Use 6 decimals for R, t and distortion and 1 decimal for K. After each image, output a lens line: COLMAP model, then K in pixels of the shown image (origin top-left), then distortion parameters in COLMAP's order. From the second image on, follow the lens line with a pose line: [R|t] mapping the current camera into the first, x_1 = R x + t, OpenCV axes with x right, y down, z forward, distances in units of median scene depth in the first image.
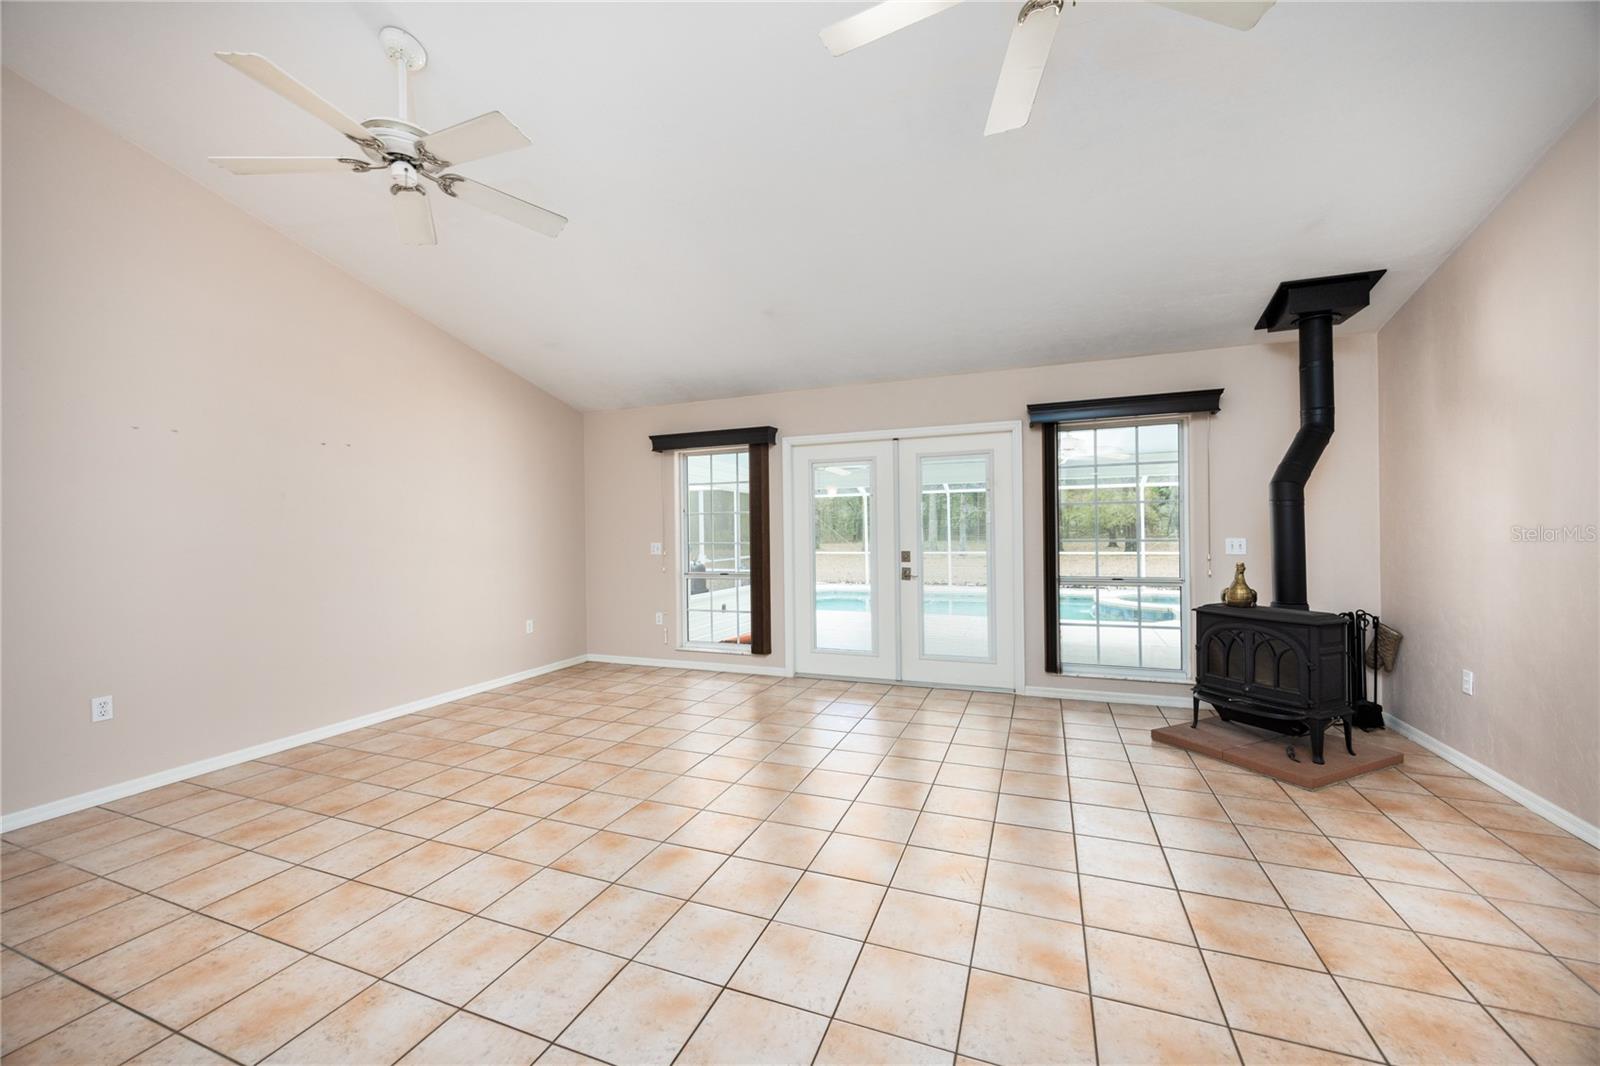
lens RADIAL K [[616.9, 0, 807.5], [0, 616.9, 530.6], [0, 0, 1]] dist [-0.005419, 0.001959]
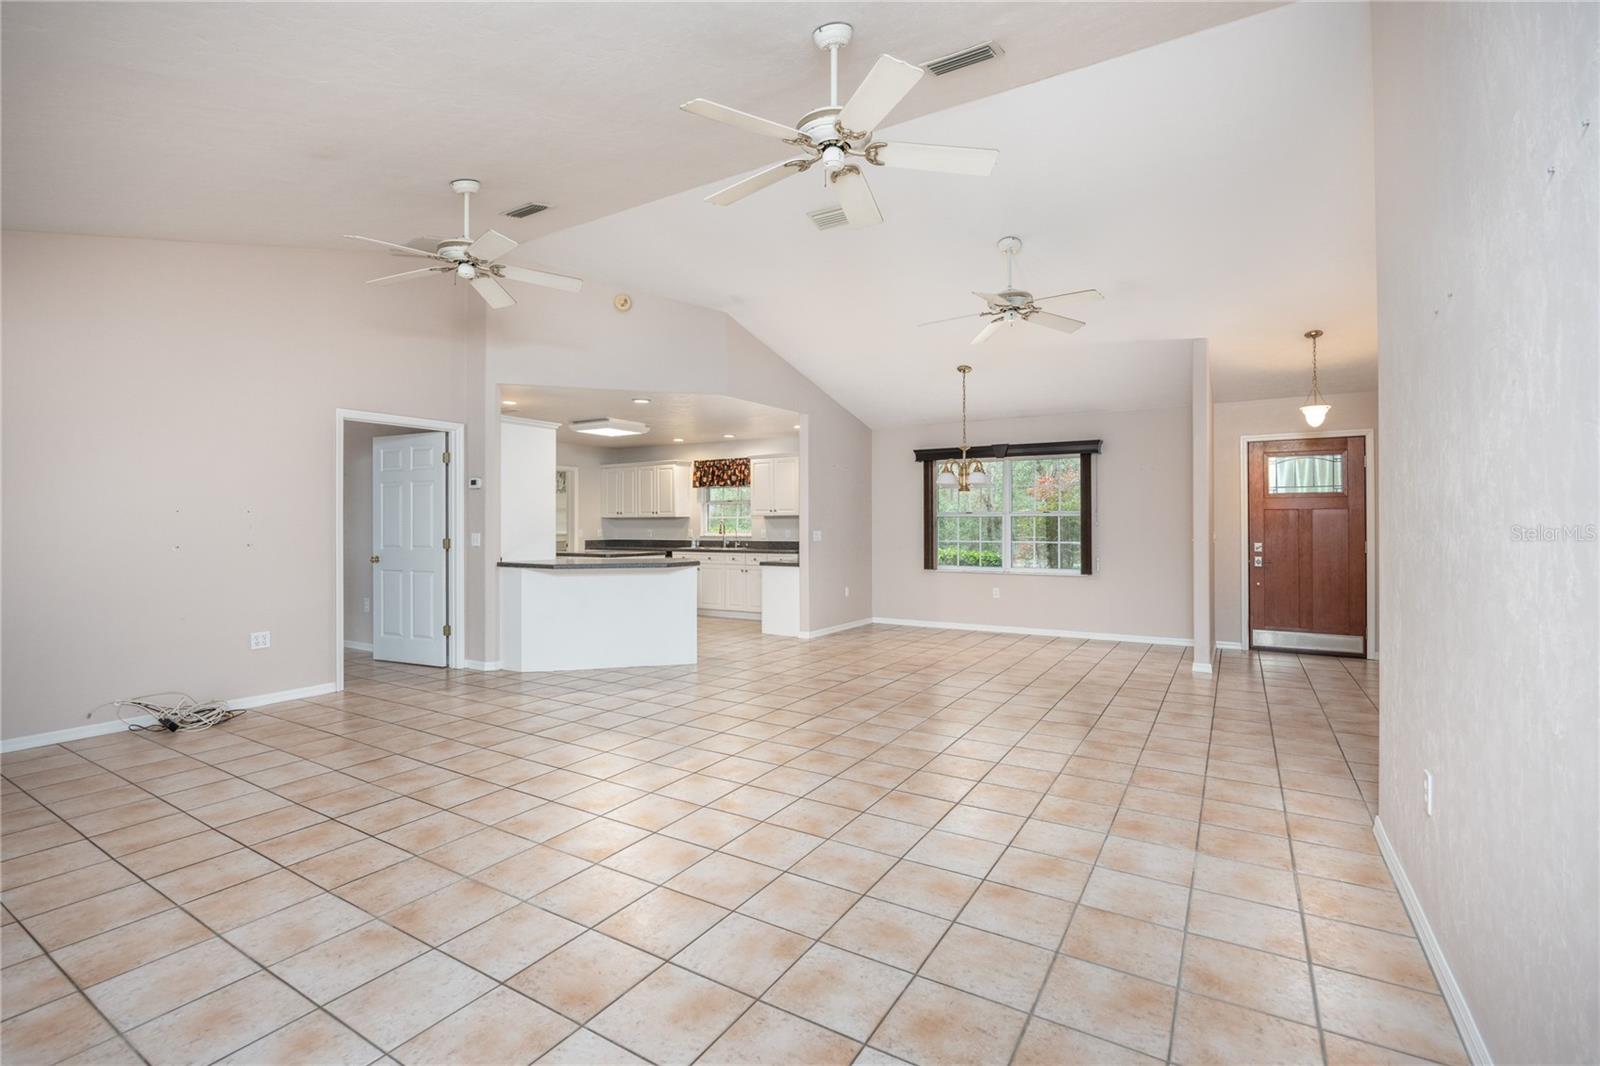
lens RADIAL K [[727.9, 0, 794.1], [0, 727.9, 521.2], [0, 0, 1]] dist [-0.019949, 0.000358]
pose [[-0.981677, 0.016739, 0.189818, -0.425567], [0.015500, 0.999848, -0.008009, 0.012783], [-0.189923, -0.004920, -0.981787, 1.144555]]
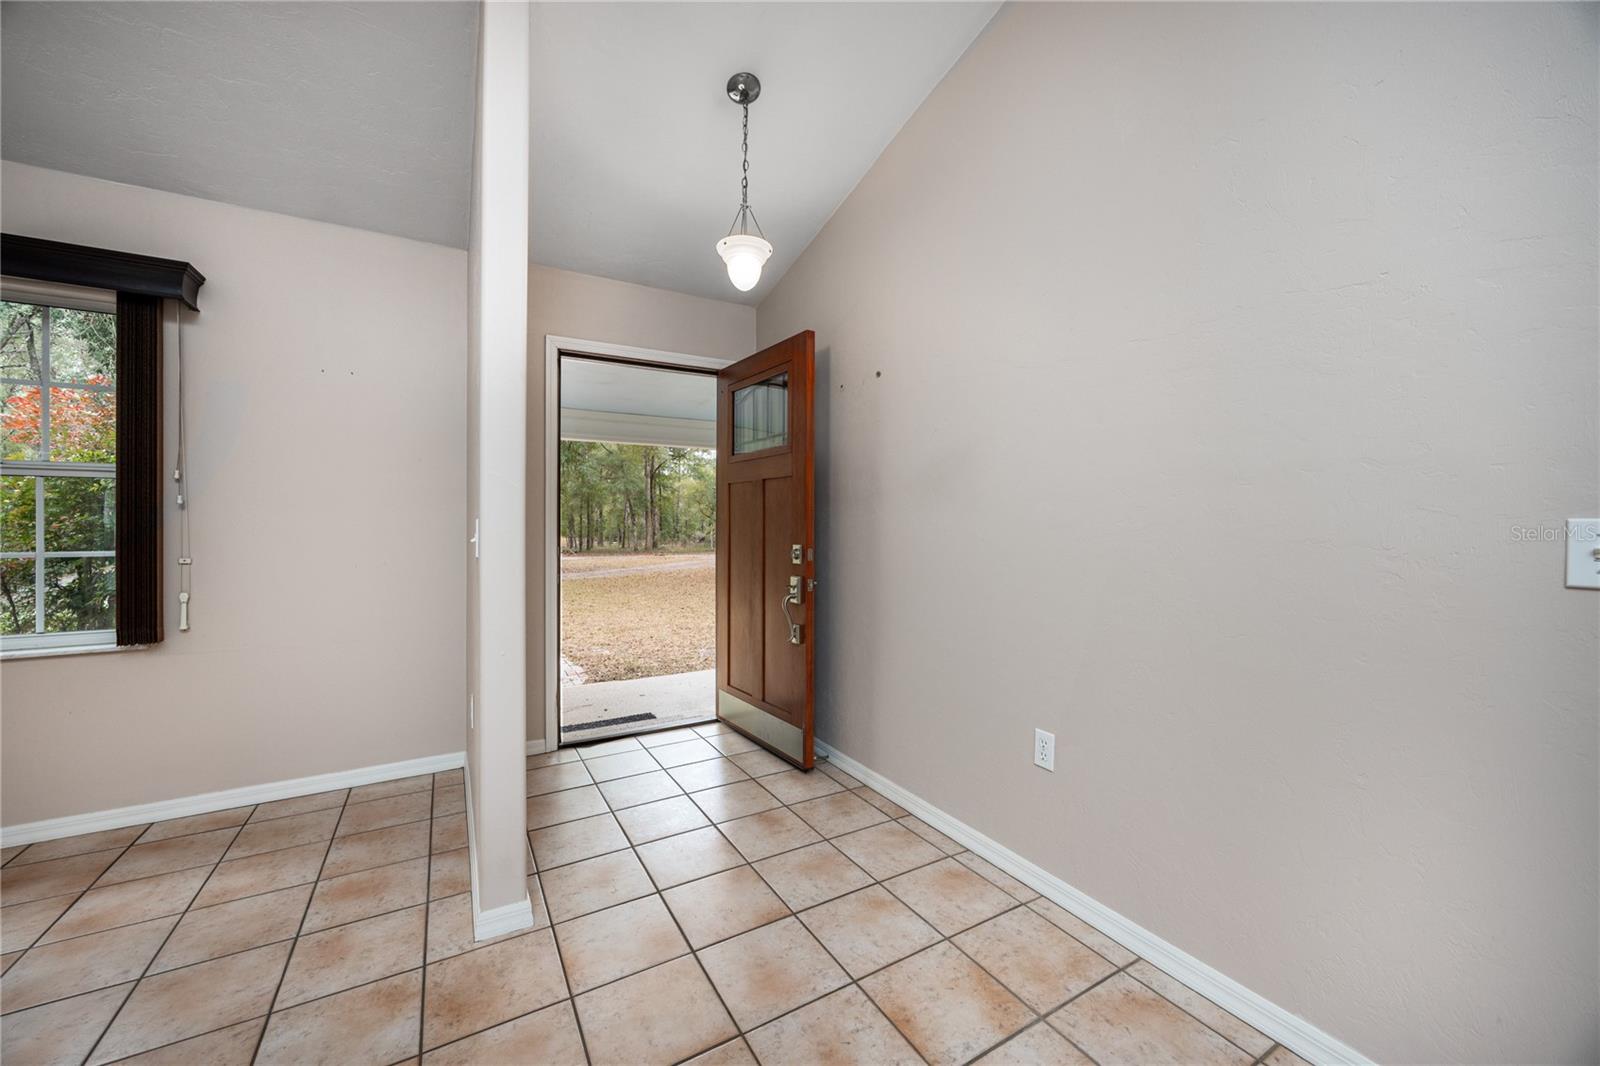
lens RADIAL K [[616.9, 0, 806.2], [0, 616.9, 528.7], [0, 0, 1]] dist [-0.005419, 0.001959]
pose [[-0.634064, 0.018754, -0.773053, -0.721111], [0.008444, 0.999814, 0.017330, 0.034394], [0.773234, 0.004461, -0.634105, 0.121279]]
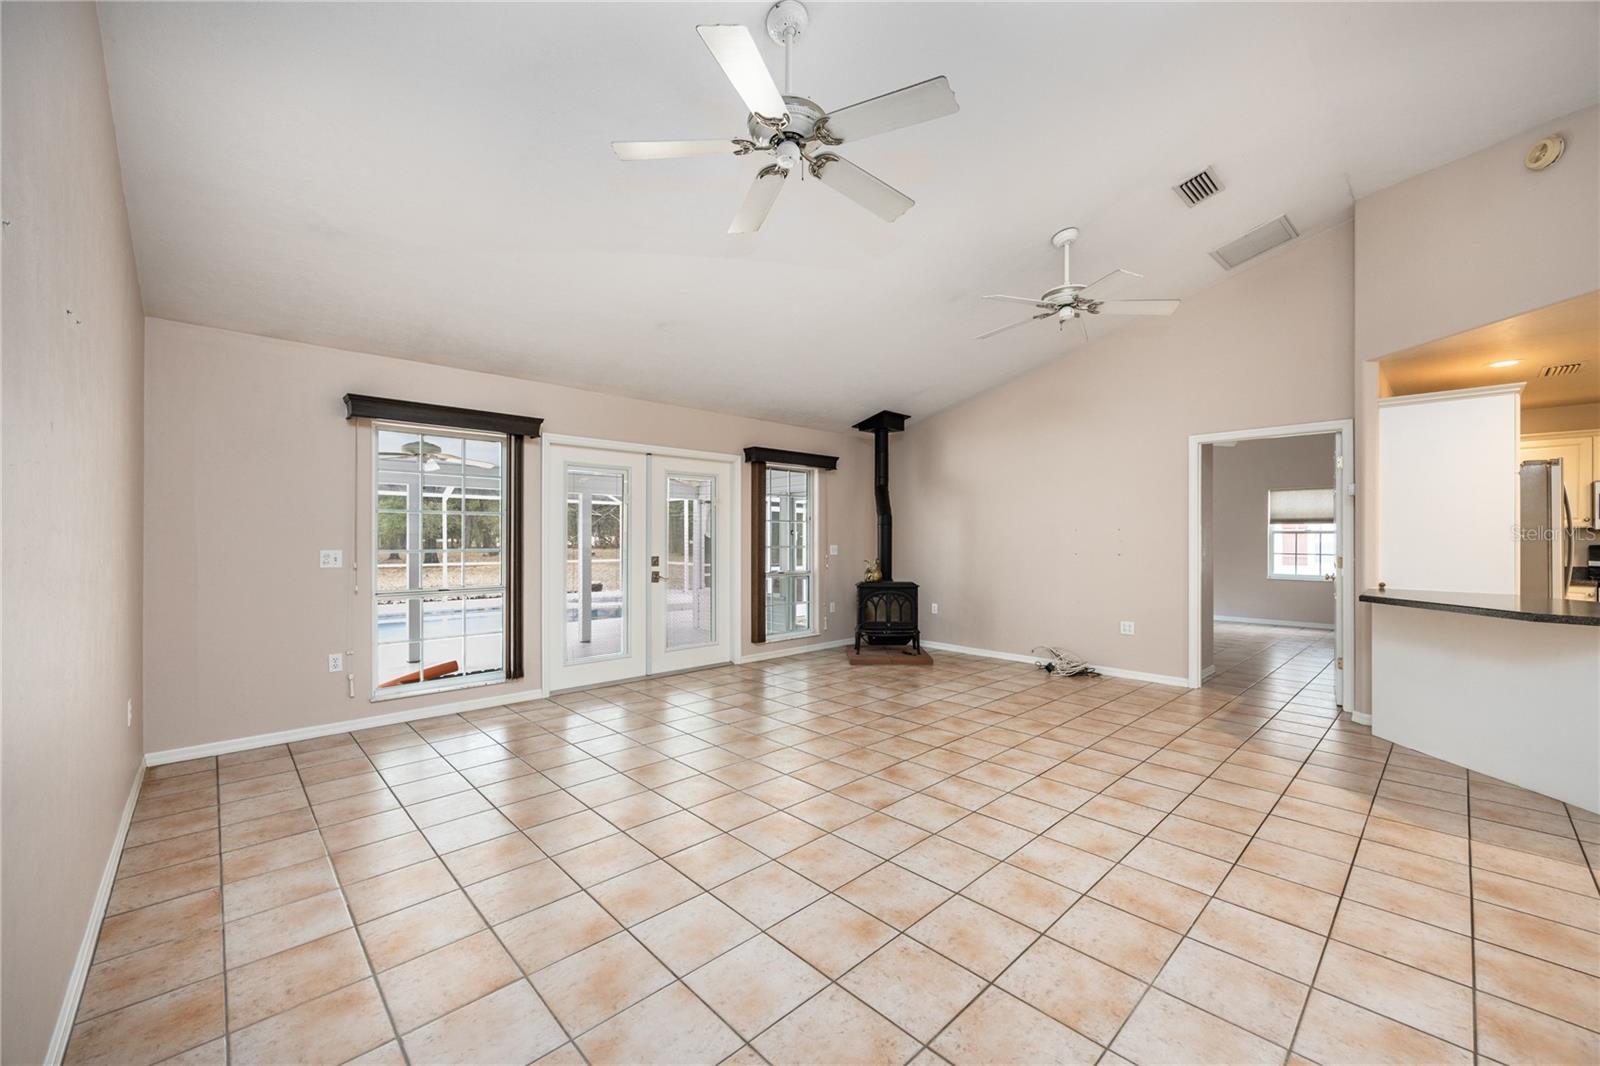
lens RADIAL K [[616.9, 0, 806.3], [0, 616.9, 544.4], [0, 0, 1]] dist [-0.005419, 0.001959]
pose [[0.429974, 0.005405, 0.902825, -0.785663], [-0.007767, 0.999967, -0.002288, 0.013064], [-0.902808, -0.006028, 0.430002, 0.301929]]
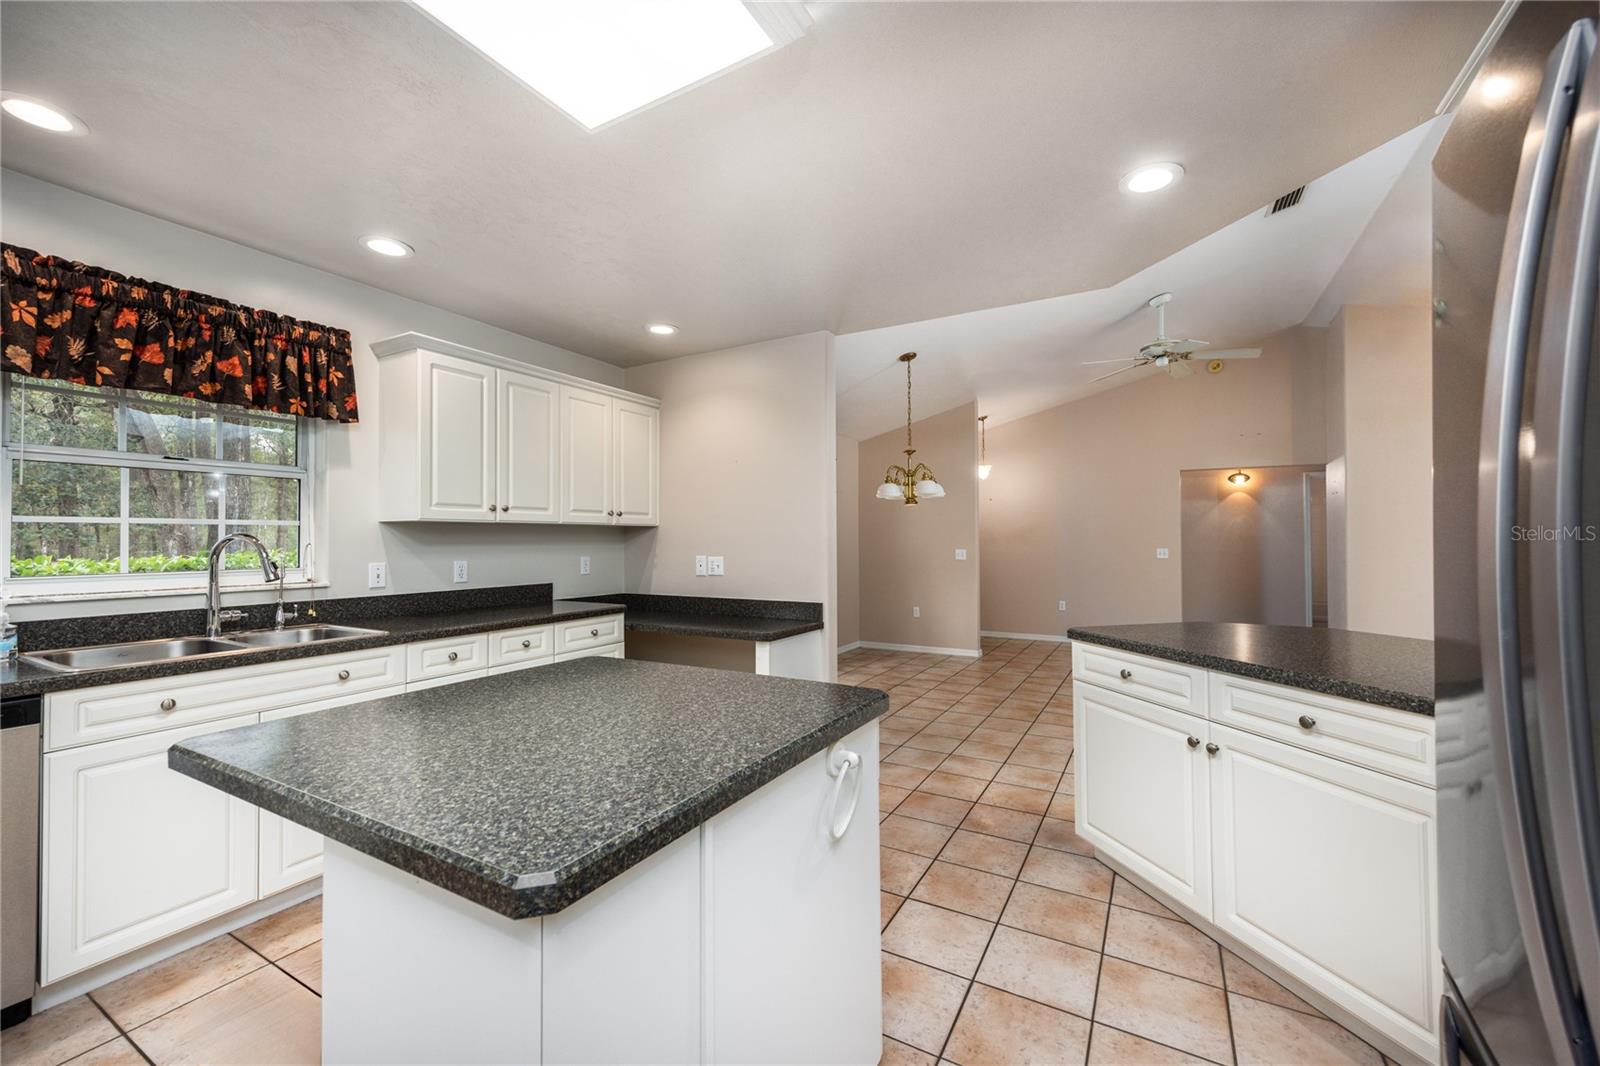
lens RADIAL K [[631.7, 0, 810.4], [0, 631.7, 540.1], [0, 0, 1]] dist [0.002832, 0.000079]
pose [[-0.142349, 0.013424, -0.989725, 0.623659], [0.001709, 0.999910, 0.013317, -0.010396], [0.989815, 0.000204, -0.142359, -0.426528]]
